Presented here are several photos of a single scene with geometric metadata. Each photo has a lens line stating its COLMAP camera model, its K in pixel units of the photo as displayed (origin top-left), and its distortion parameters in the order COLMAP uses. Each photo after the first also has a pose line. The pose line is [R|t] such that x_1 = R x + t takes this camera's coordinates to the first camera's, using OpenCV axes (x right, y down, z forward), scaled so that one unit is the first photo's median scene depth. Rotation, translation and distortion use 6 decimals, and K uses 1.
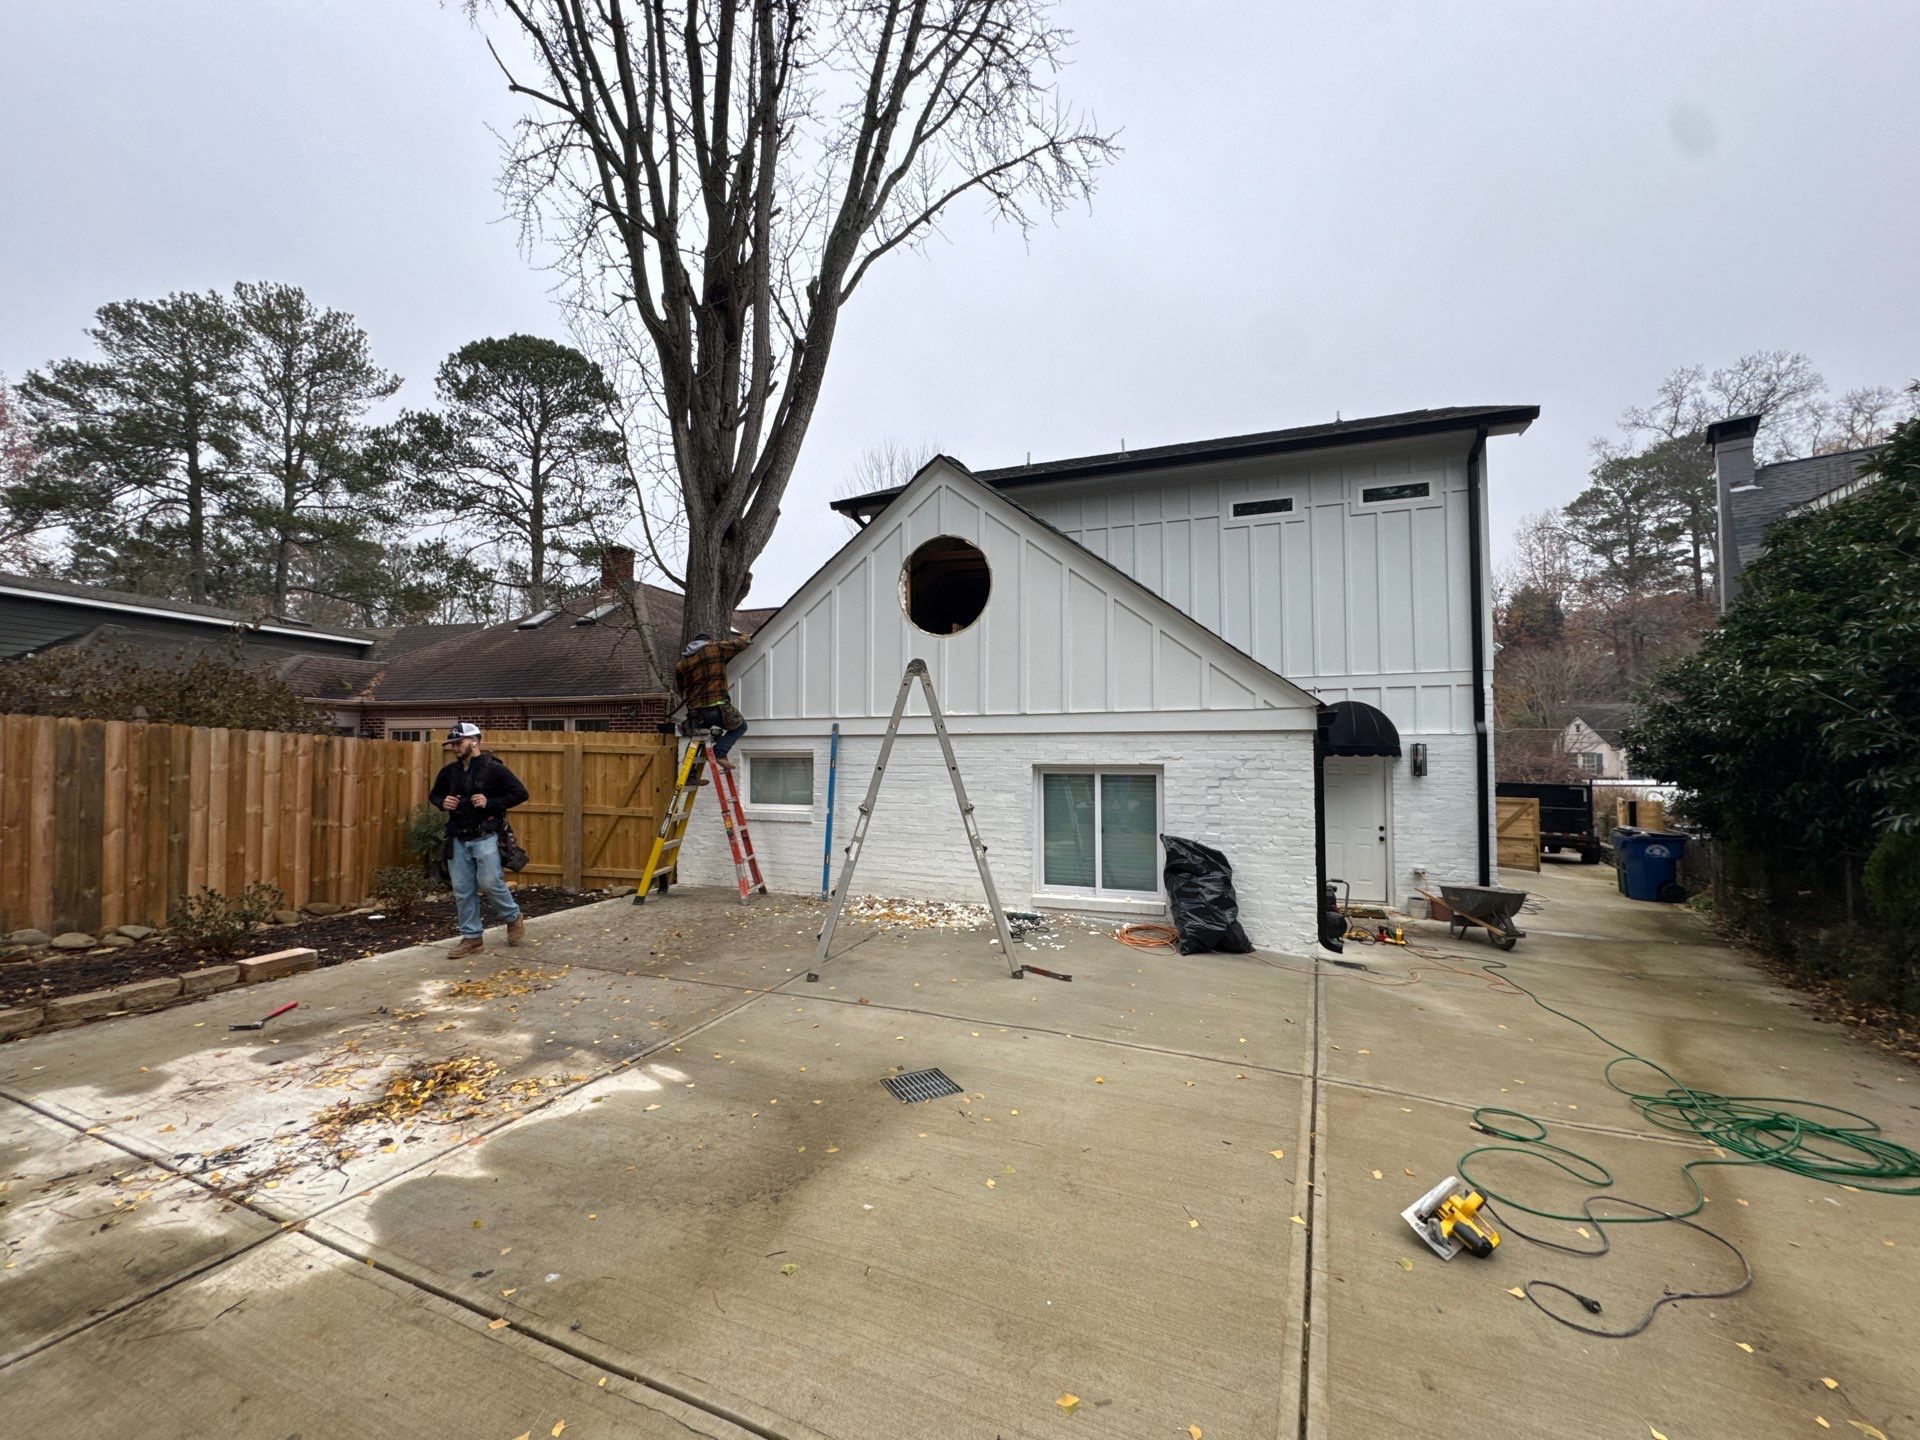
lens RADIAL K [[764.3, 0, 960.6], [0, 764.3, 721.7], [0, 0, 1]] dist [-0.004556, 0.000358]
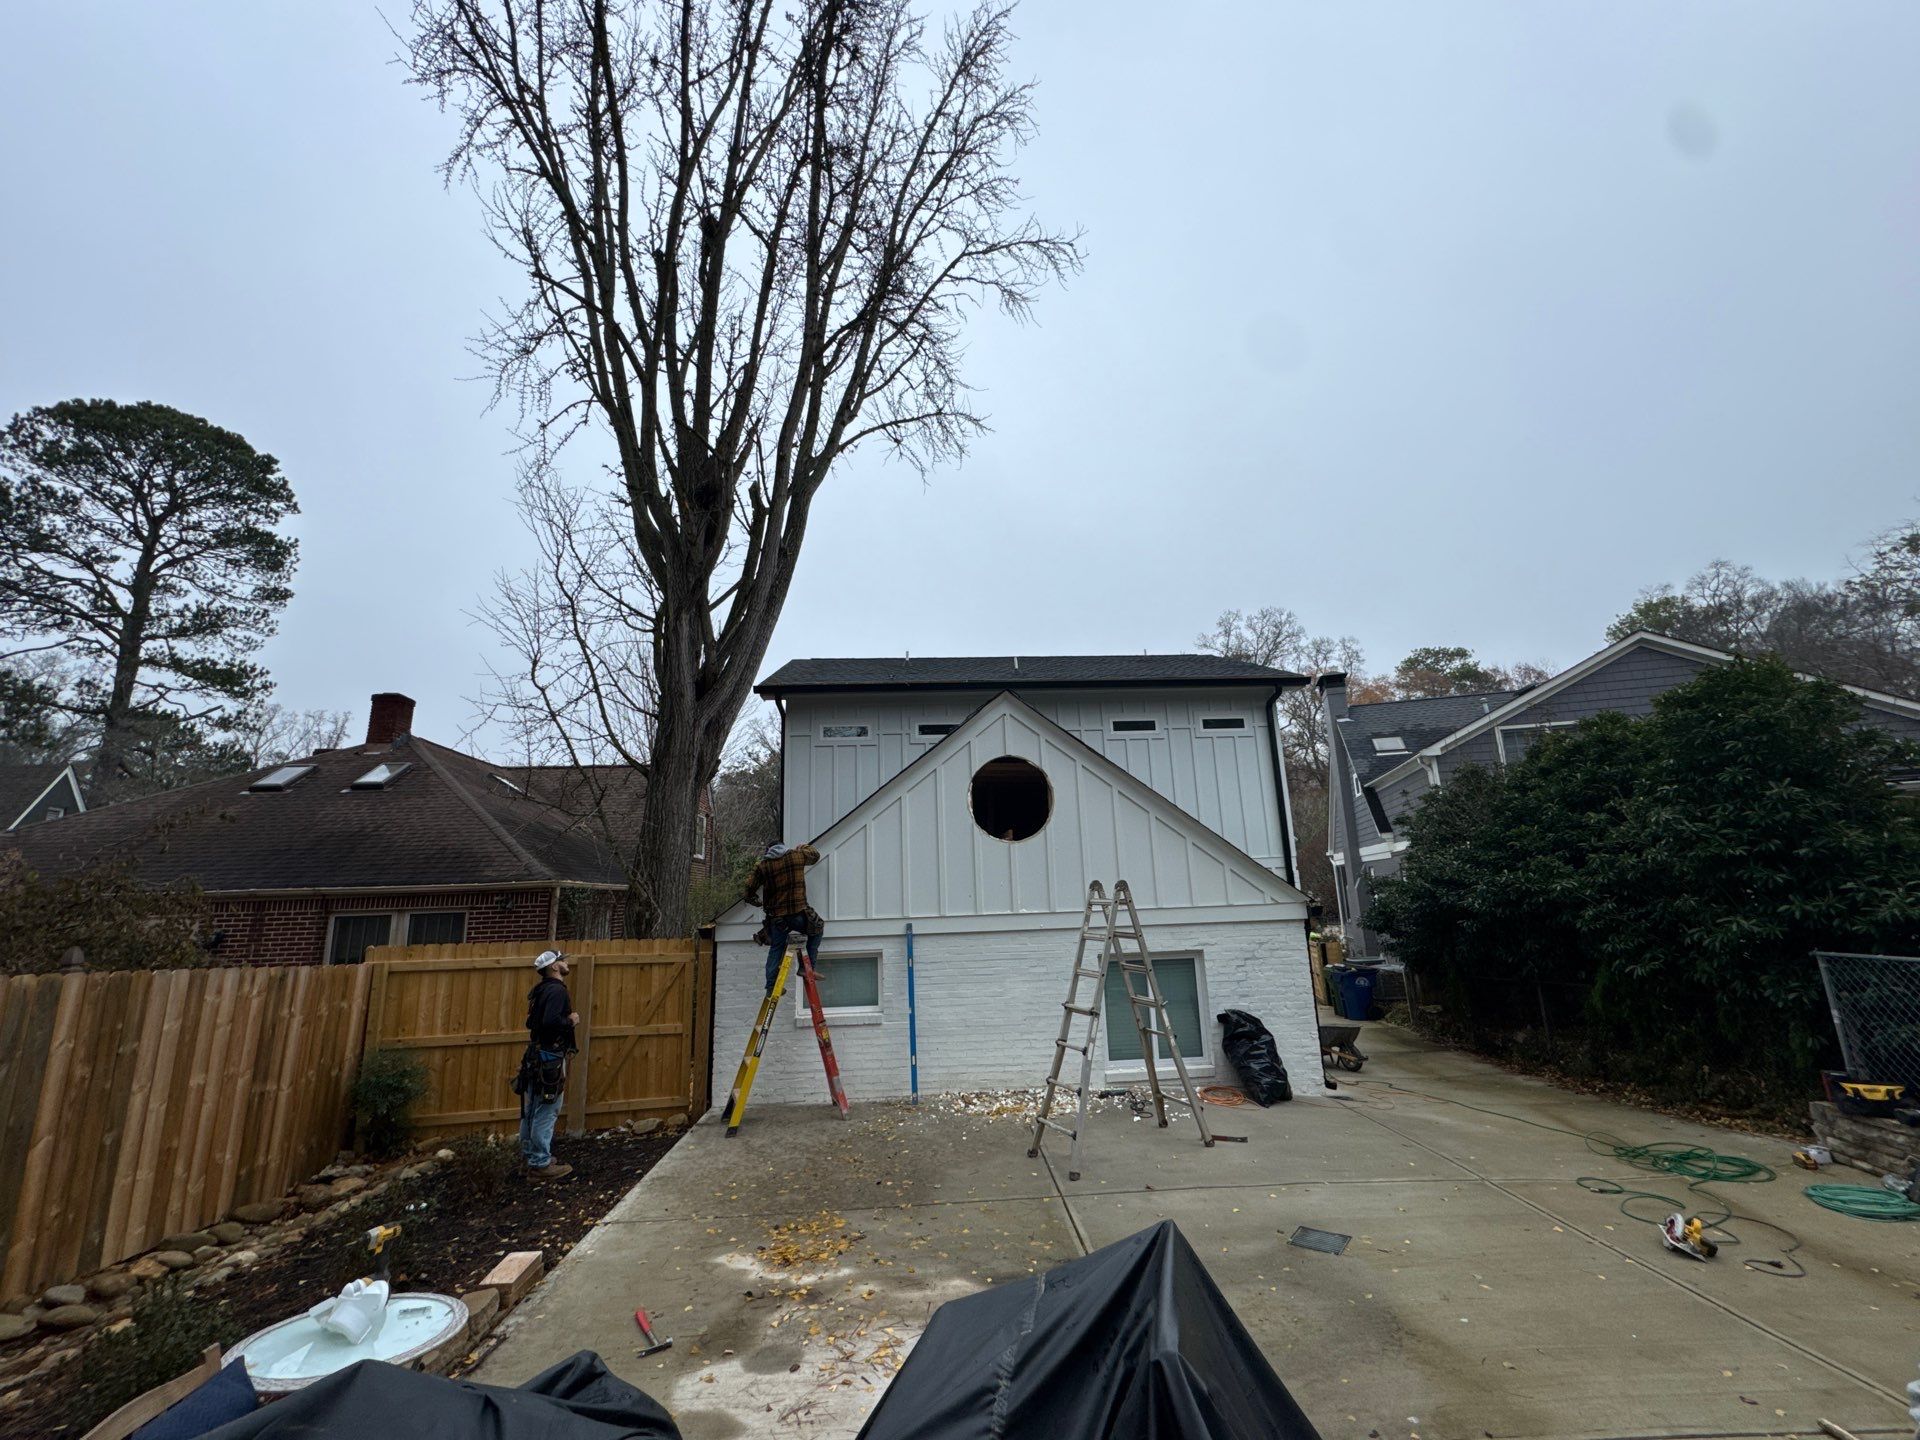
lens RADIAL K [[764.3, 0, 960.6], [0, 764.3, 721.7], [0, 0, 1]] dist [-0.004556, 0.000358]
pose [[0.907605, 0.064915, 0.414775, -0.498033], [0.016387, 0.981743, -0.189506, -0.062558], [-0.419504, 0.178793, 0.889971, -0.020895]]
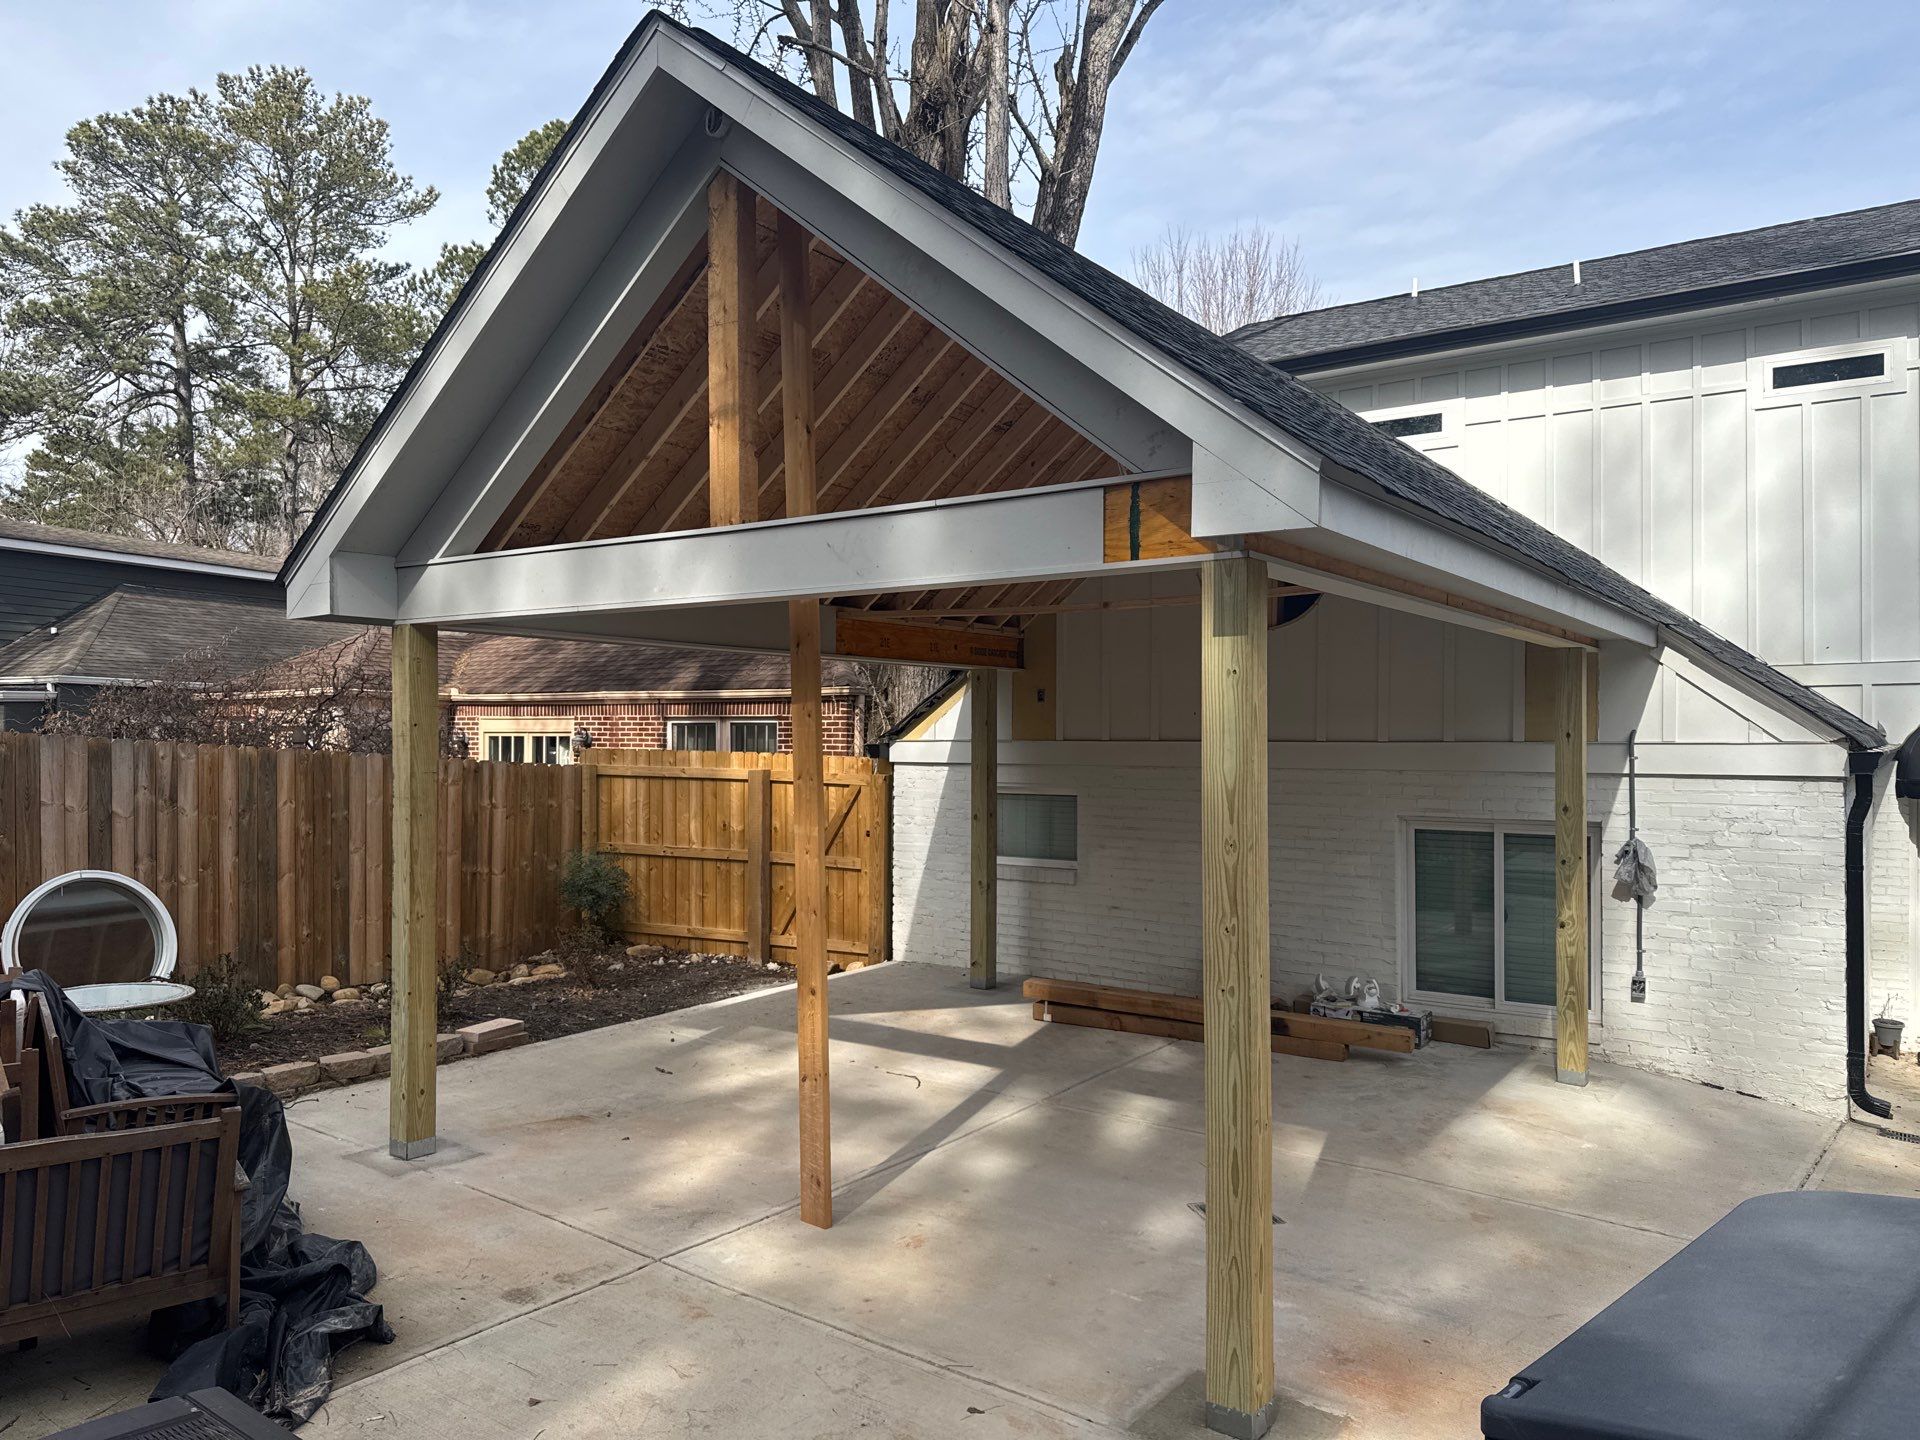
lens RADIAL K [[1337.7, 0, 960.6], [0, 1337.7, 728.3], [0, 0, 1]] dist [0.054288, -0.071784]
pose [[0.969423, 0.003113, -0.245374, 0.007633], [0.003942, 0.999593, 0.028253, -0.047994], [0.245362, -0.028357, 0.969017, -0.222663]]
